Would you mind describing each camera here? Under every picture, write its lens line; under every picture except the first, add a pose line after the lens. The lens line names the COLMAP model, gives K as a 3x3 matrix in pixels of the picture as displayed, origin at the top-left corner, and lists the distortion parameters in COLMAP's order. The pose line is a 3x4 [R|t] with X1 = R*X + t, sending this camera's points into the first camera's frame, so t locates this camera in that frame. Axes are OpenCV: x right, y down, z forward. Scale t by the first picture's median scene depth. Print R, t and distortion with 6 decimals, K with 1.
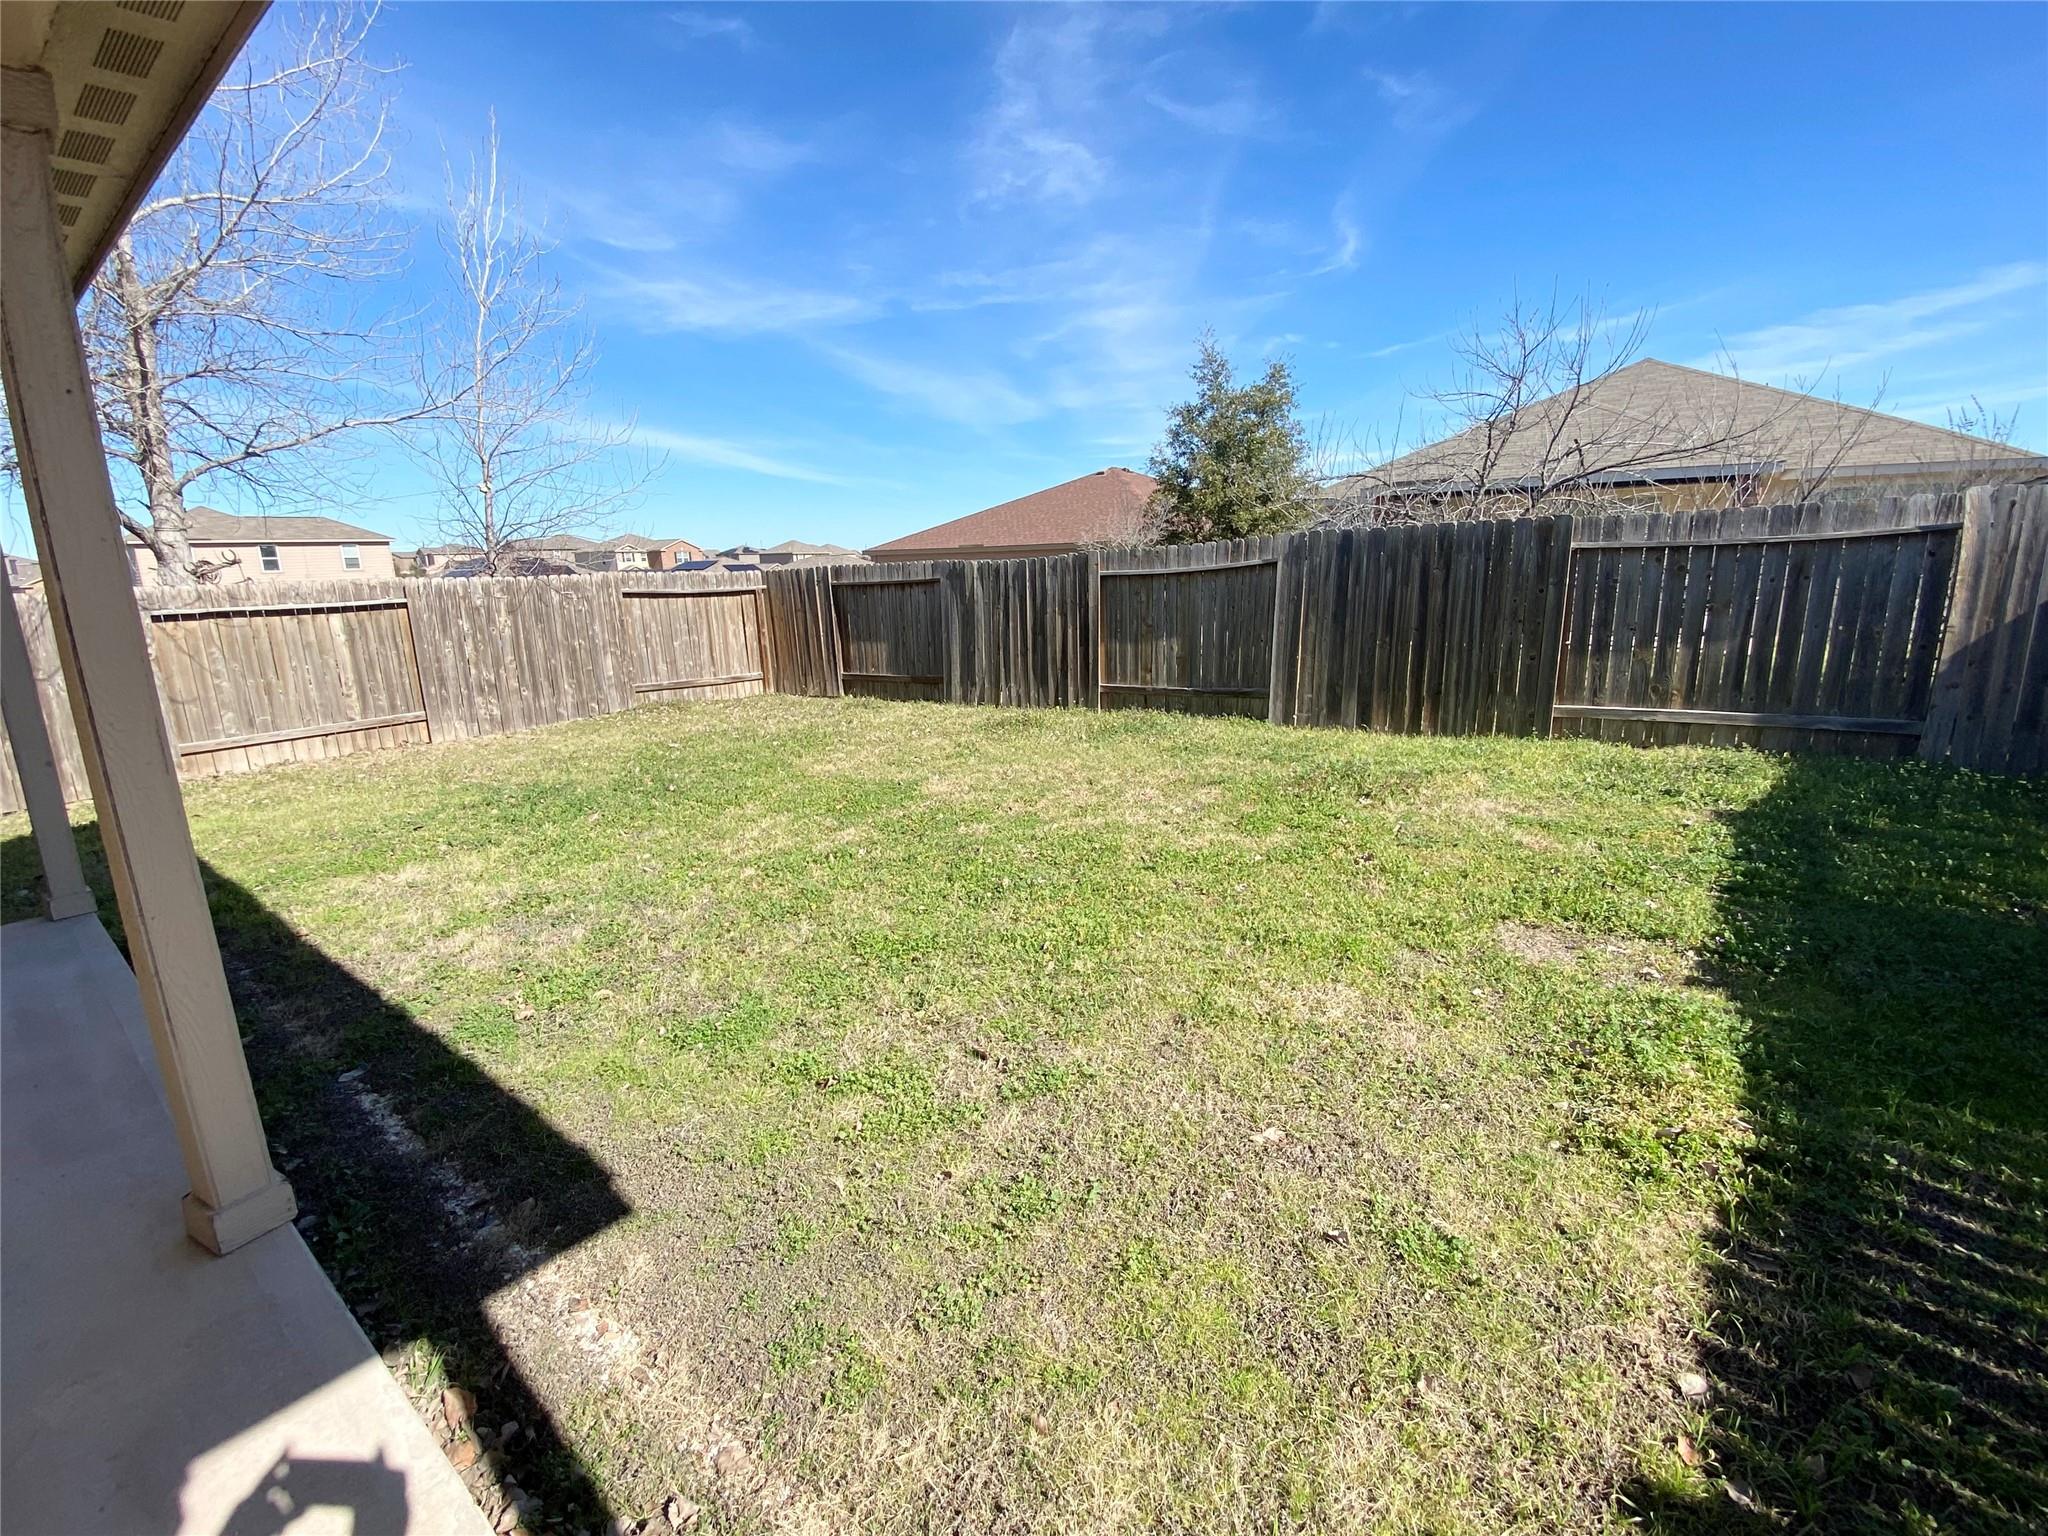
lens RADIAL K [[914.8, 0, 1005.9], [0, 914.8, 773.1], [0, 0, 1]] dist [-0.010809, -0.007163]
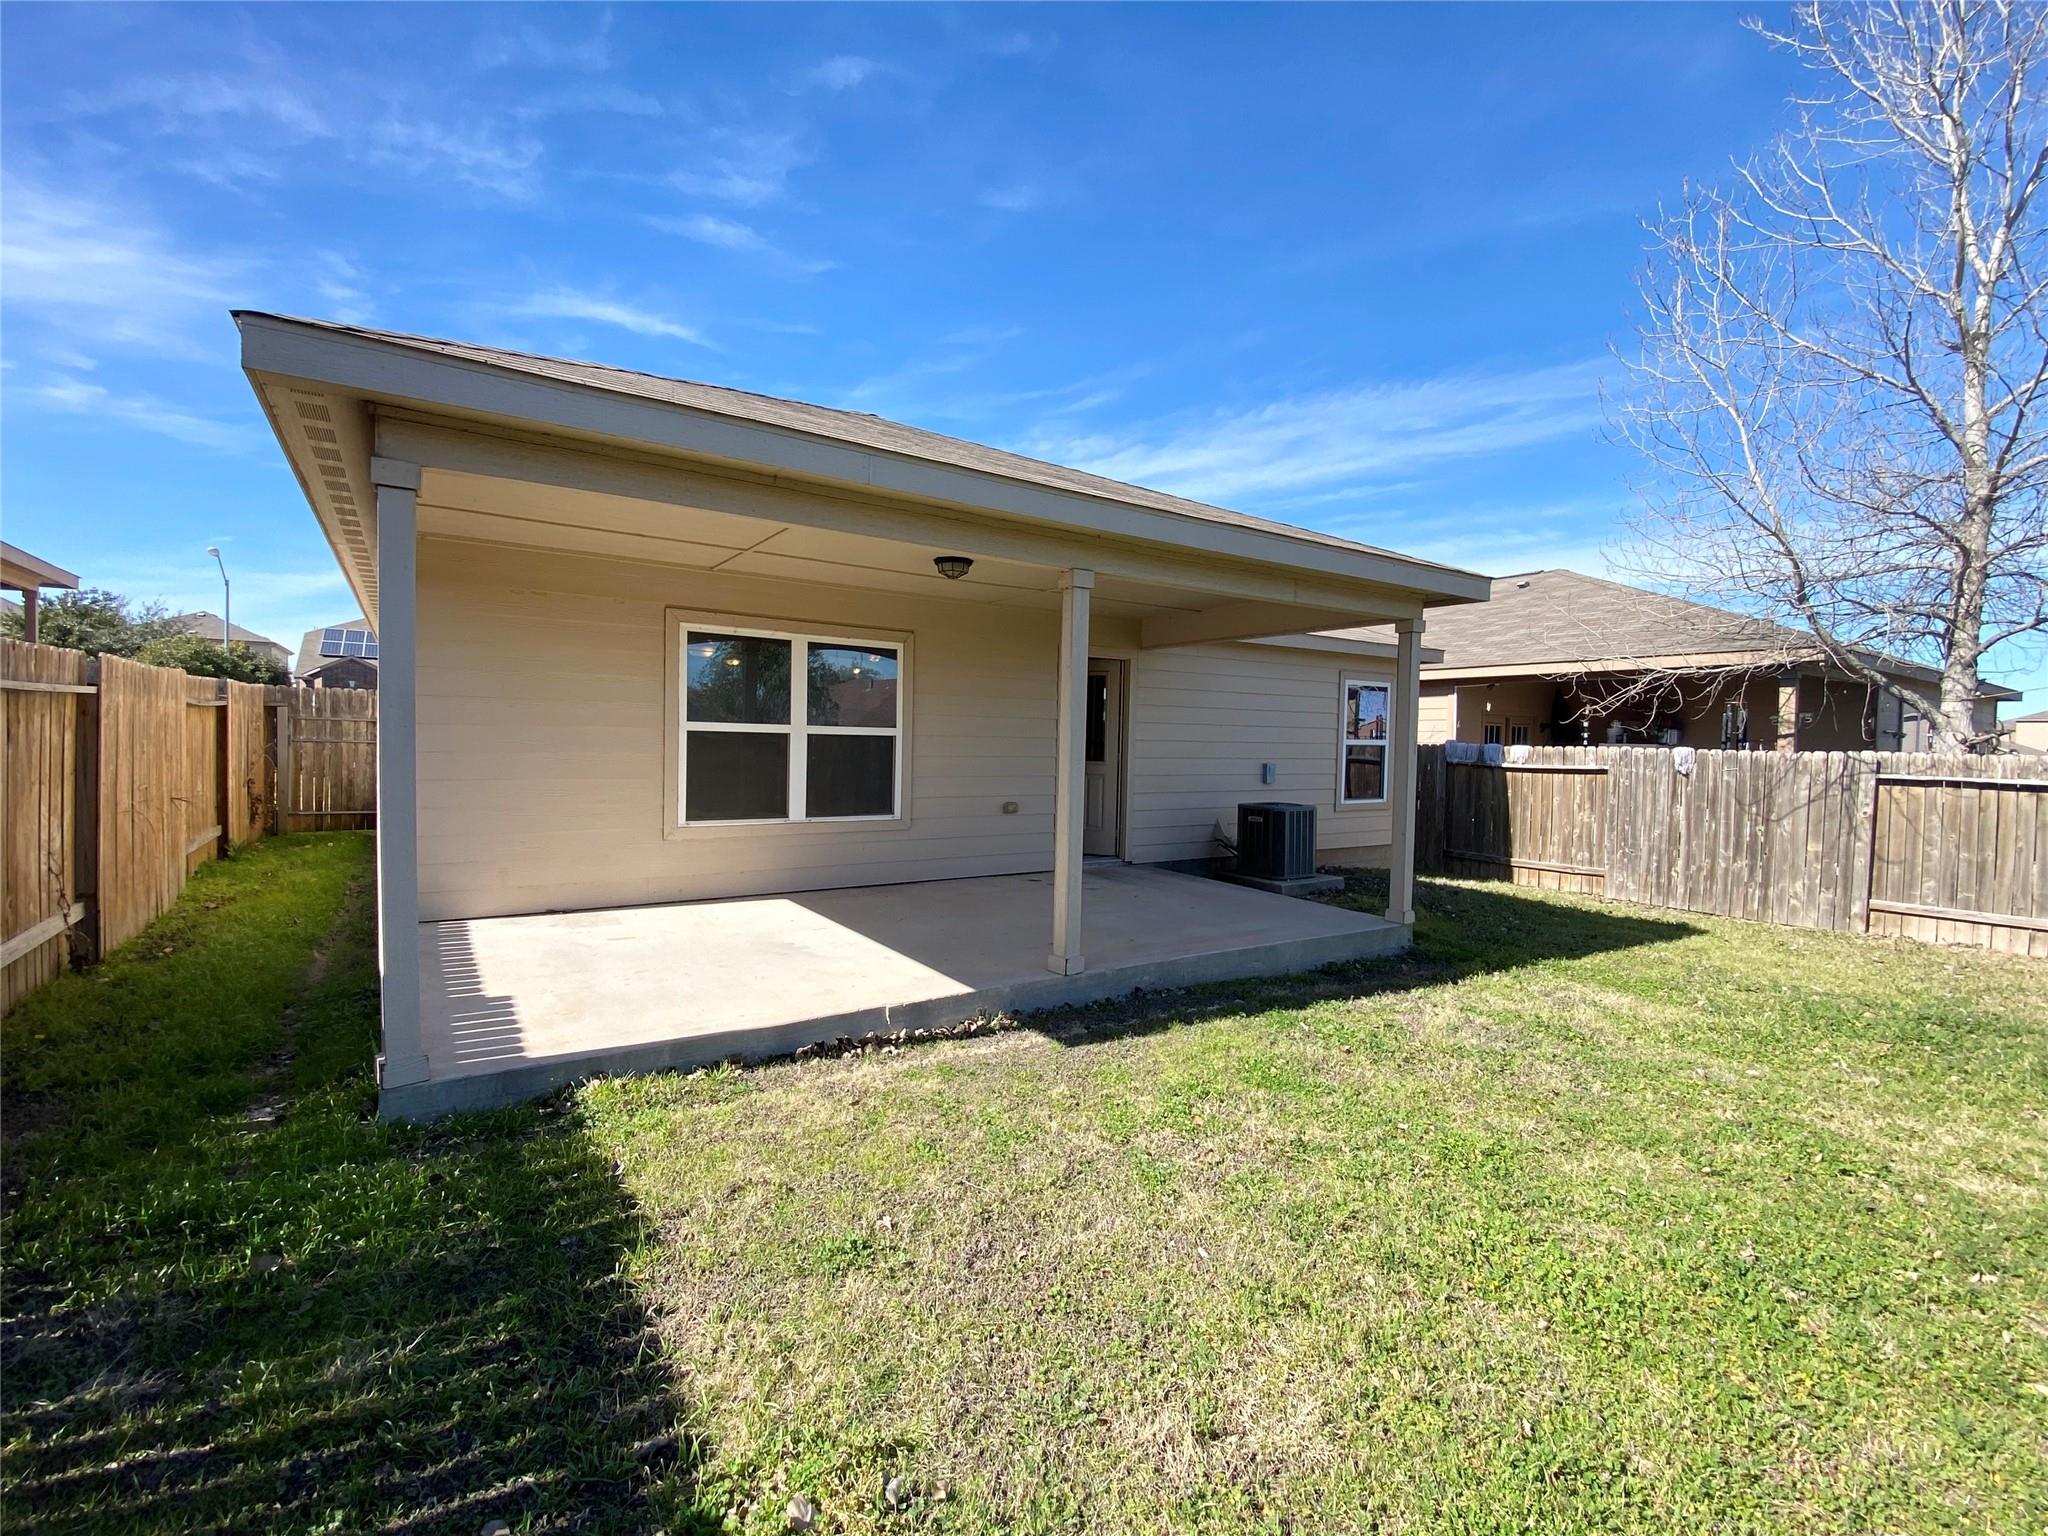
lens RADIAL K [[914.8, 0, 1020.8], [0, 914.8, 764.8], [0, 0, 1]] dist [-0.010809, -0.007163]
pose [[-0.319778, 0.046724, -0.946340, 0.887707], [-0.229250, 0.965292, 0.125125, -0.198173], [0.919341, 0.256960, -0.297967, 0.816004]]
